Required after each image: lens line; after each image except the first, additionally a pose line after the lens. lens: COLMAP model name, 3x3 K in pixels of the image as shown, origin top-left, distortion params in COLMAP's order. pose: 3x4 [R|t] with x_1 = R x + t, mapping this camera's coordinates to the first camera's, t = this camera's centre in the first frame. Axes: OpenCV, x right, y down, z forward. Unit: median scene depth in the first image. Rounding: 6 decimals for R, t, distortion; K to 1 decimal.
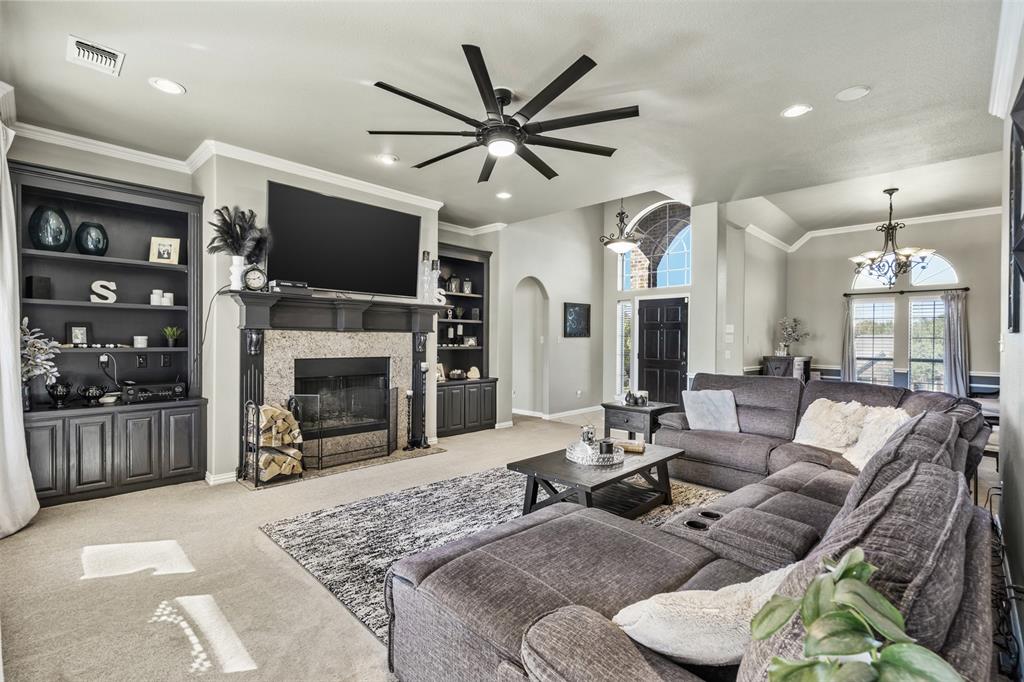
lens RADIAL K [[468.5, 0, 505.0], [0, 468.5, 345.6], [0, 0, 1]] dist [-0.009489, -0.000064]
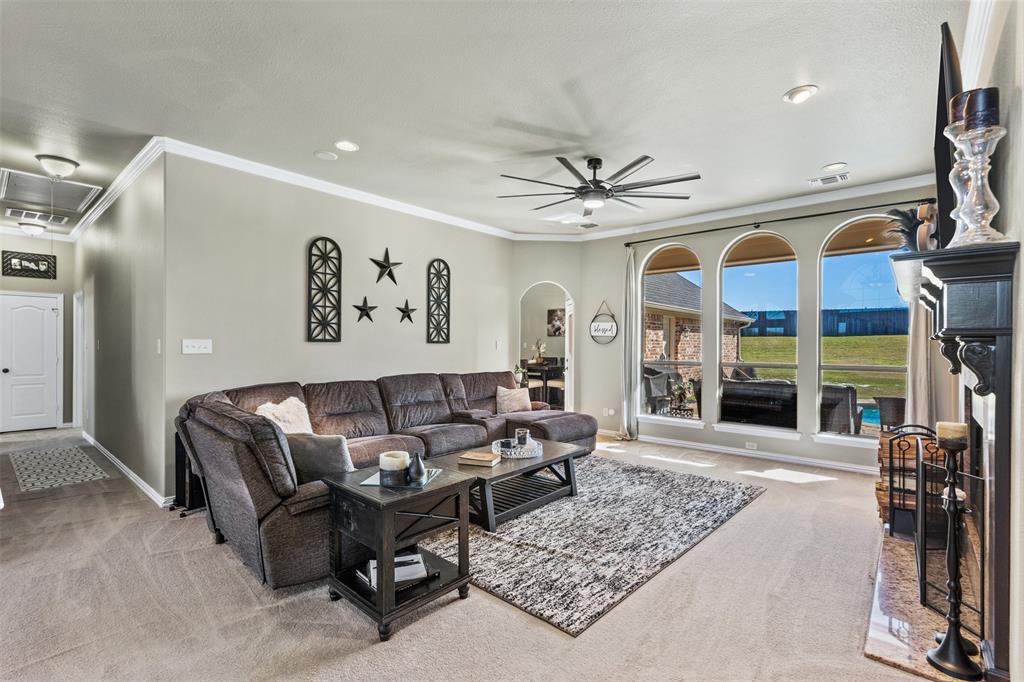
lens RADIAL K [[468.5, 0, 505.0], [0, 468.5, 345.6], [0, 0, 1]] dist [-0.009489, -0.000064]
pose [[-0.998075, -0.016394, -0.059813, 0.210442], [-0.017317, 0.999738, 0.014941, -0.020792], [0.059553, 0.015948, -0.998098, 1.535737]]
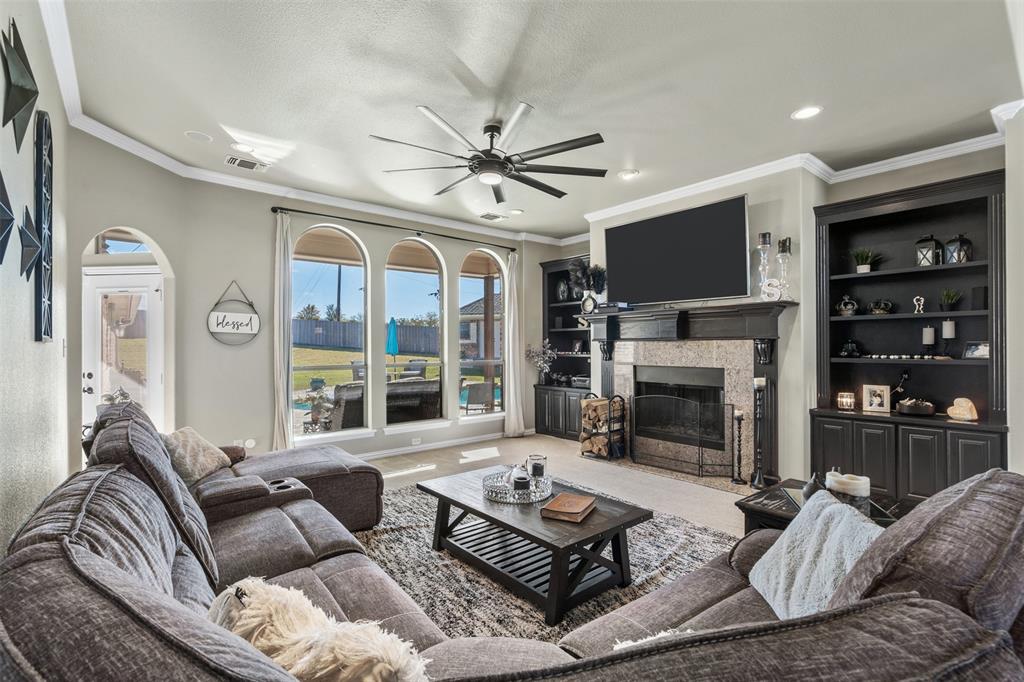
lens RADIAL K [[465.6, 0, 516.1], [0, 465.6, 345.8], [0, 0, 1]] dist [0.029875, 0.000058]
pose [[-0.086068, -0.013555, -0.996197, 0.735091], [-0.011272, 0.999857, -0.012631, -0.002277], [0.996226, 0.010142, -0.086208, 0.775594]]
